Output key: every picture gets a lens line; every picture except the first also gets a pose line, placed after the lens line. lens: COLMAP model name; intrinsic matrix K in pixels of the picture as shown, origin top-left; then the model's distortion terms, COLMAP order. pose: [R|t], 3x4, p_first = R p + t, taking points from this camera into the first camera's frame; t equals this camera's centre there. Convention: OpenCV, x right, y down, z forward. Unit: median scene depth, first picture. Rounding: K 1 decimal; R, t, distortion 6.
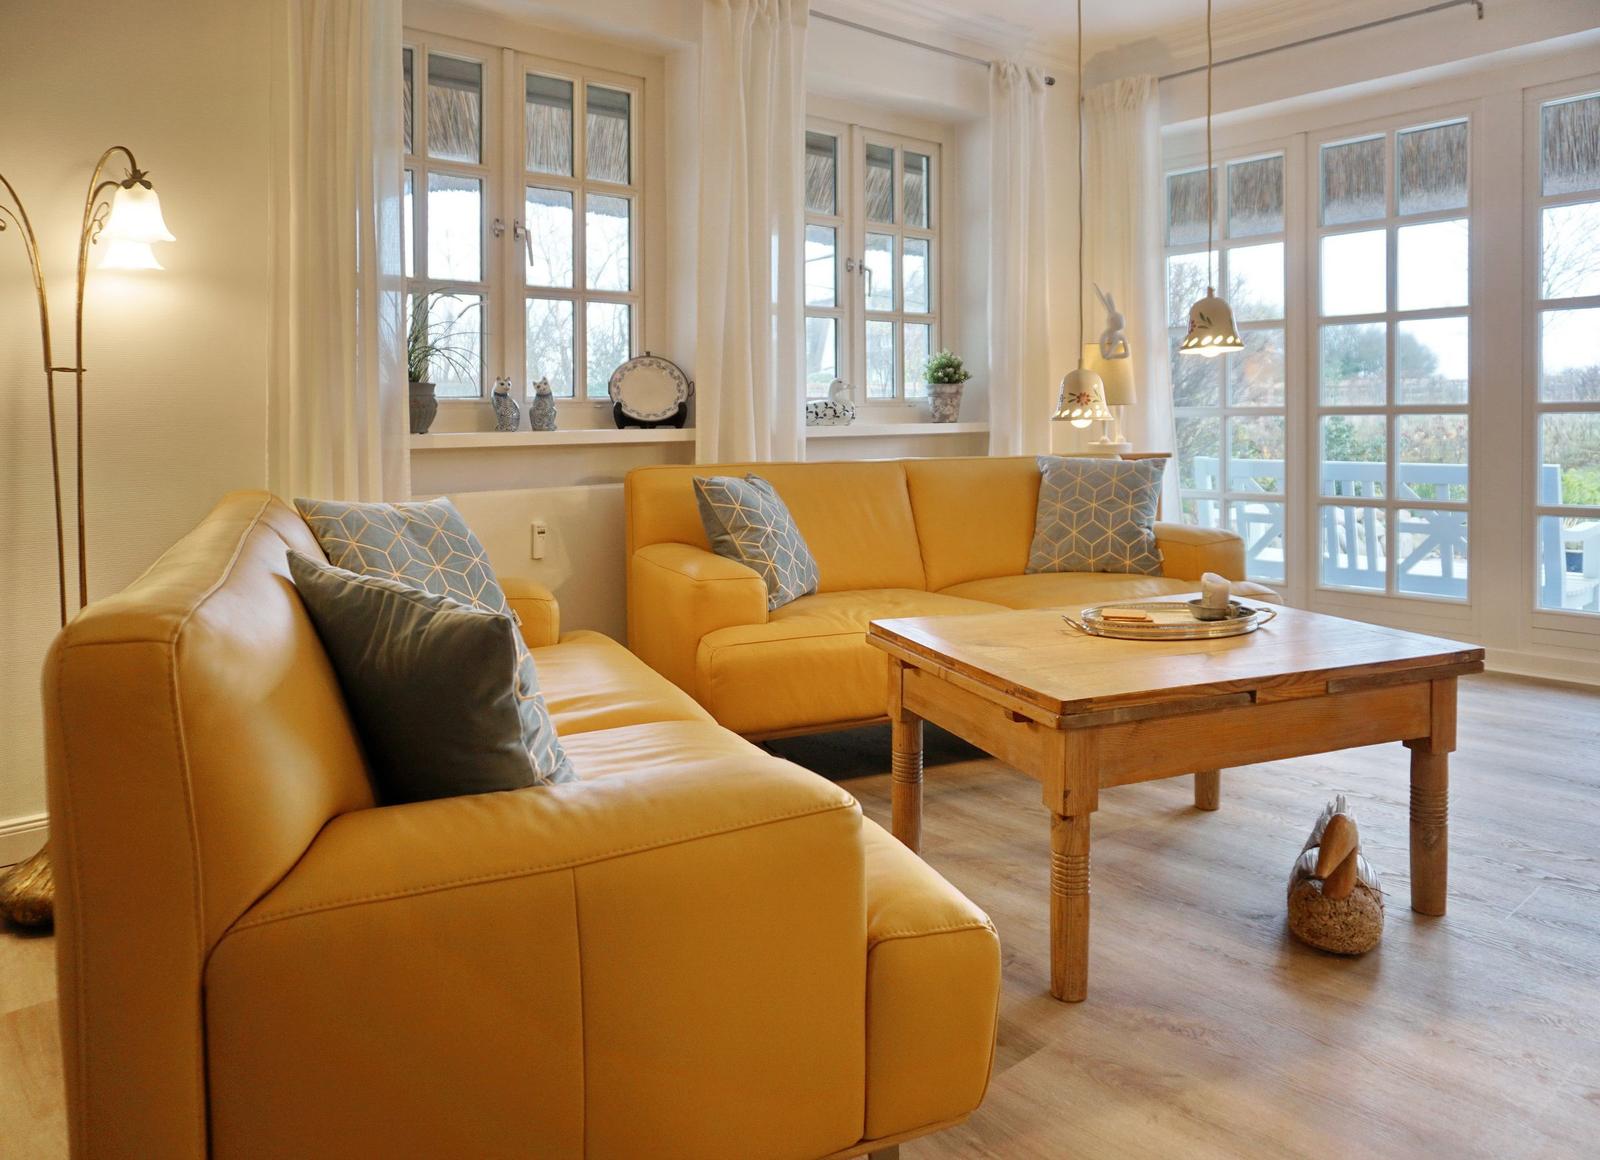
lens RADIAL K [[1159.5, 0, 853.9], [0, 1159.5, 440.5], [0, 0, 1]] dist [-0.025535, 0.010248]
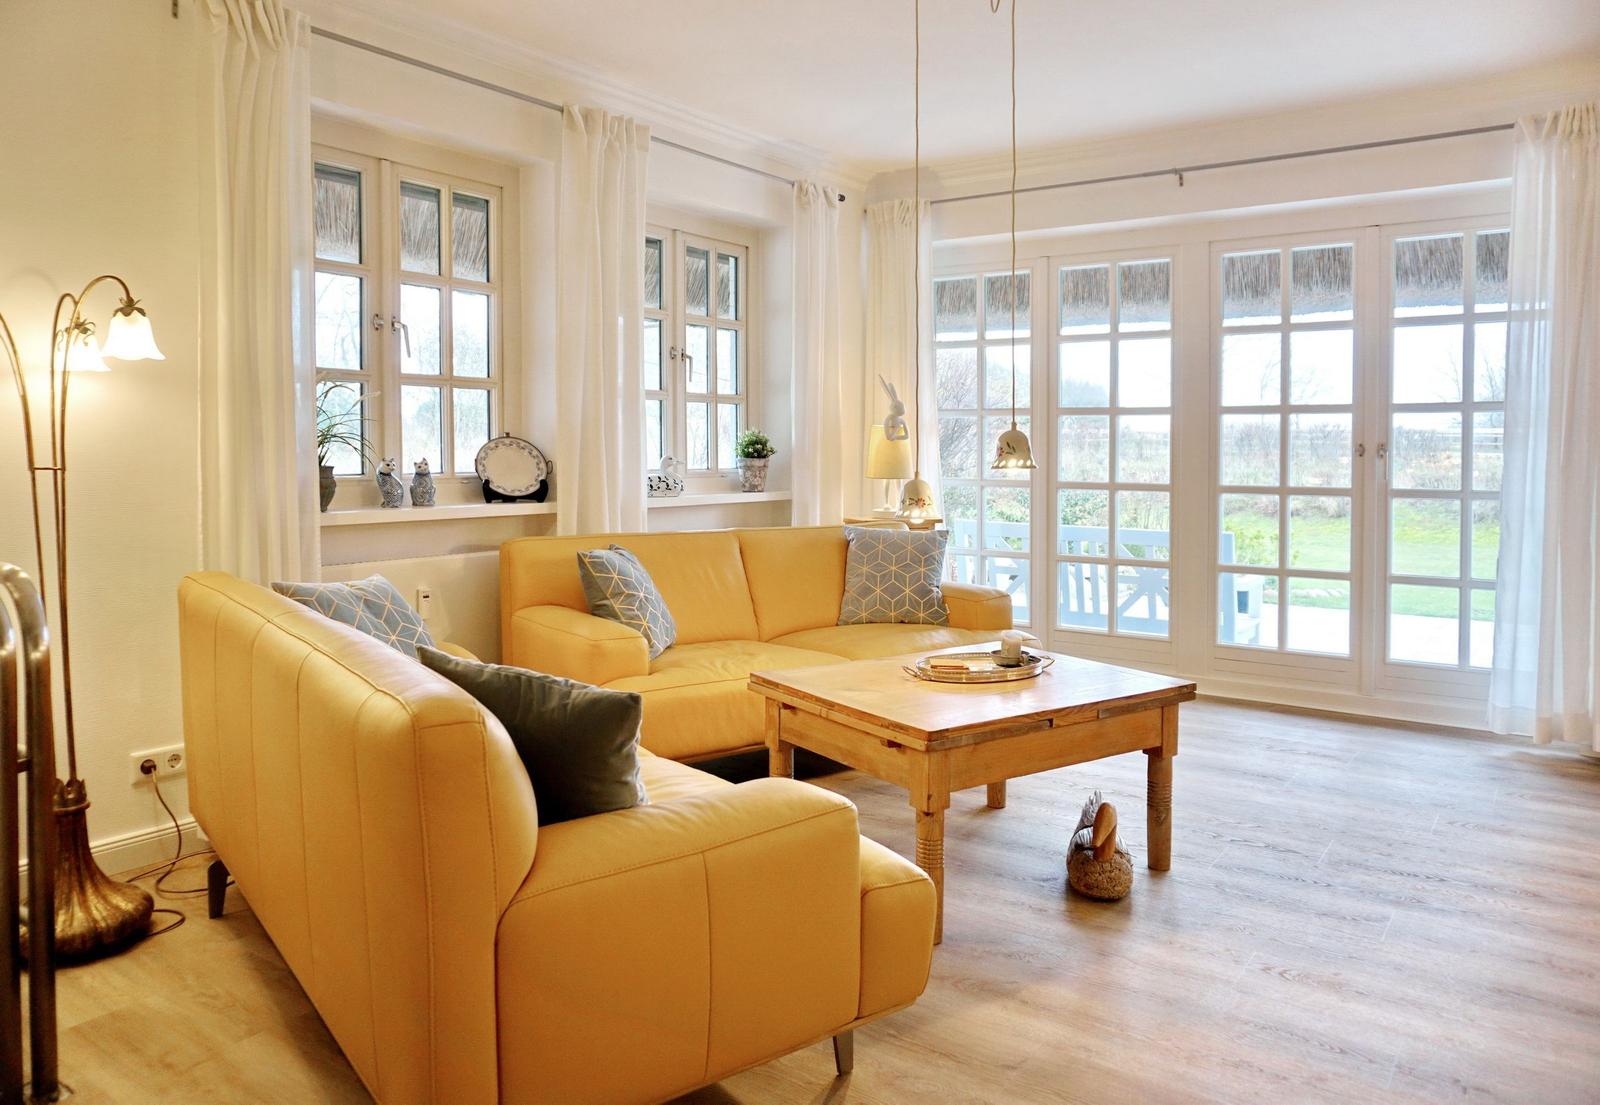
lens RADIAL K [[1163.6, 0, 822.1], [0, 1163.6, 466.3], [0, 0, 1]] dist [-0.036682, 0.014934]
pose [[0.975122, 0.010906, 0.221402, -0.158672], [-0.011103, 0.999938, -0.000351, -0.057640], [-0.221392, -0.002116, 0.975183, -0.210216]]
